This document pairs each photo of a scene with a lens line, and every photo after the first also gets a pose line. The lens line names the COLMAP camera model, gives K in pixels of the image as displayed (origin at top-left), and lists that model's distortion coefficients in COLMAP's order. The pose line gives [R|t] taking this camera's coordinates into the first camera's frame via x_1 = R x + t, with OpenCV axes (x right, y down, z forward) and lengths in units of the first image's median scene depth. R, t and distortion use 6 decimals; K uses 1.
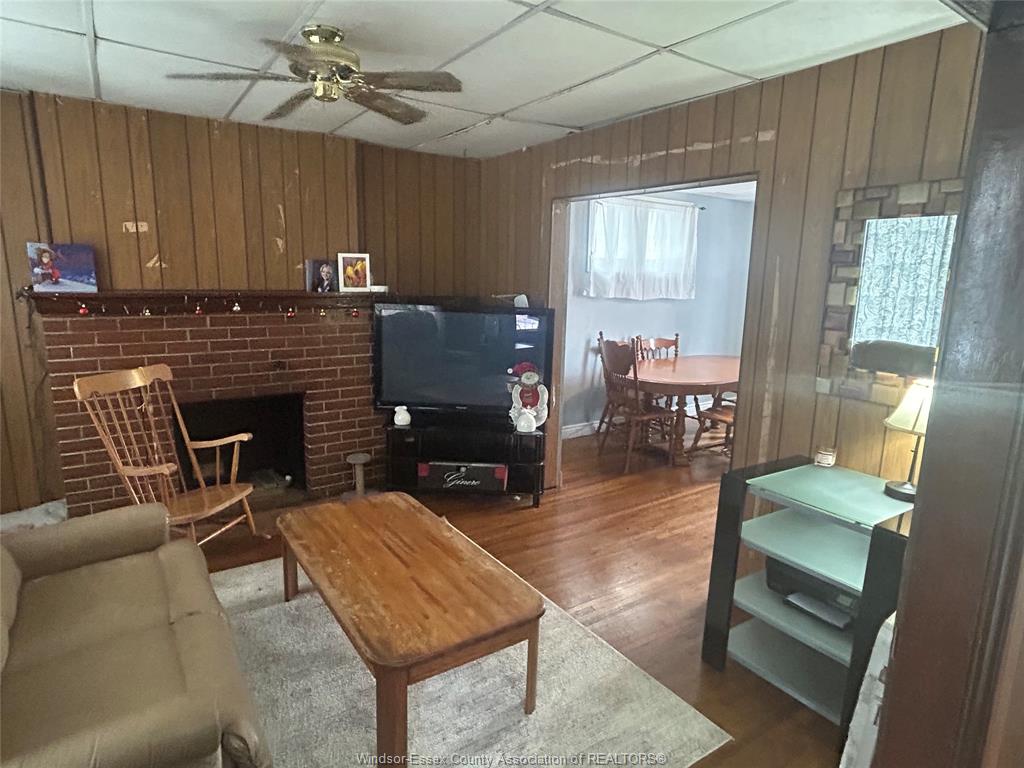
lens RADIAL K [[591.2, 0, 512.0], [0, 591.2, 385.6], [0, 0, 1]] dist [-0.001513, -0.002629]
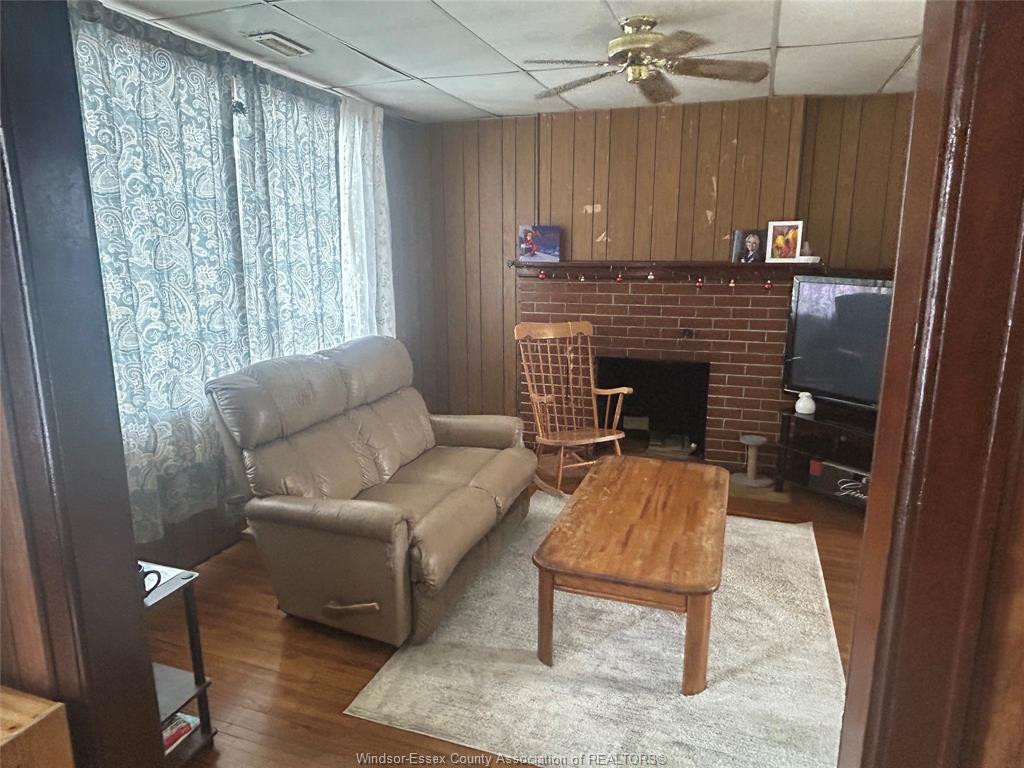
lens RADIAL K [[664.9, 0, 514.2], [0, 664.9, 385.5], [0, 0, 1]] dist [0.011557, -0.002494]
pose [[0.593672, 0.141798, -0.792116, 0.379666], [-0.135784, 0.987890, 0.075077, 0.010130], [0.793169, 0.062985, 0.605736, 0.055770]]
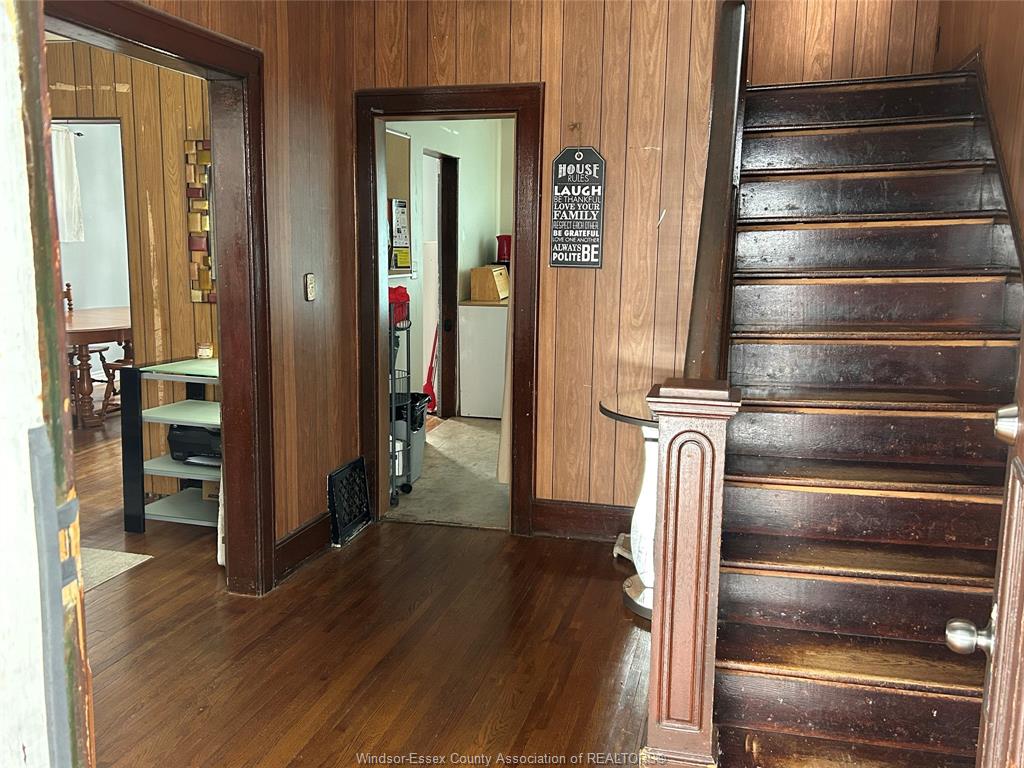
lens RADIAL K [[908.7, 0, 510.8], [0, 908.7, 384.9], [0, 0, 1]] dist [0.018918, 0.012781]
pose [[0.751495, -0.112039, 0.650156, -0.176531], [0.119380, 0.992300, 0.033011, 0.144660], [-0.648848, 0.052808, 0.759084, -0.630665]]
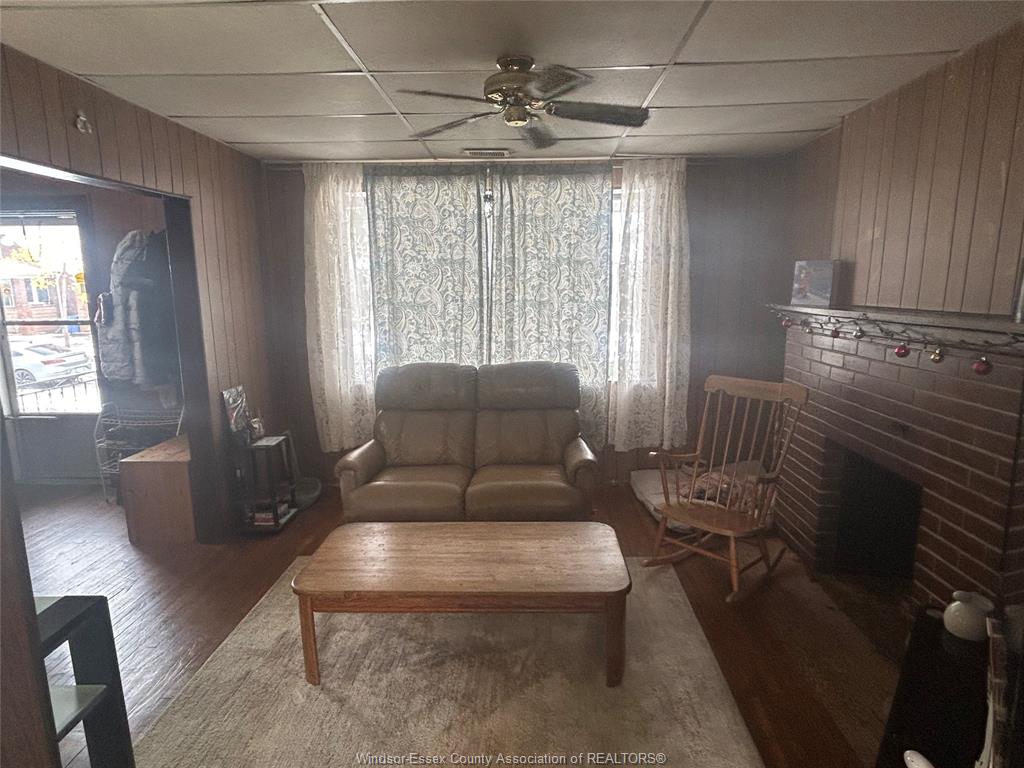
lens RADIAL K [[591.2, 0, 512.2], [0, 591.2, 386.2], [0, 0, 1]] dist [-0.001513, -0.002629]
pose [[-0.593757, 0.120647, -0.795548, 0.362363], [-0.149946, 0.954787, 0.256708, -0.183727], [0.790550, 0.271711, -0.548821, 1.036248]]
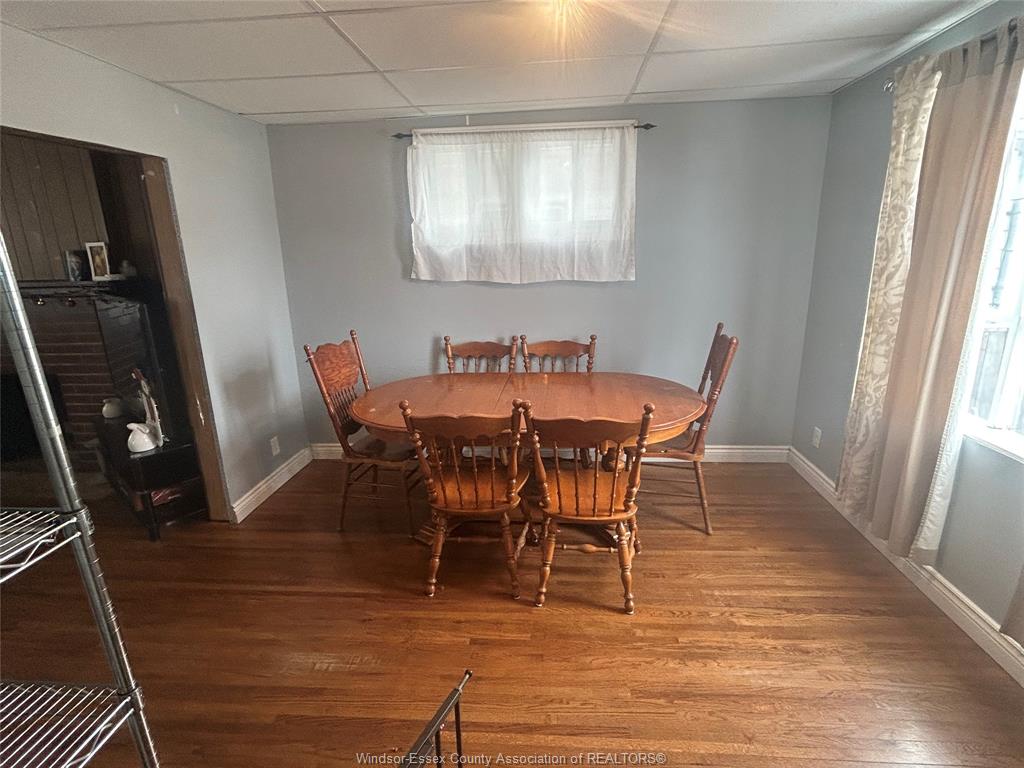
lens RADIAL K [[513.5, 0, 510.1], [0, 513.5, 387.3], [0, 0, 1]] dist [0.002227, -0.001740]
pose [[0.767335, 0.136422, -0.626567, 0.958449], [-0.078384, 0.989735, 0.119500, -0.155023], [0.636437, -0.042584, 0.770152, 0.852635]]
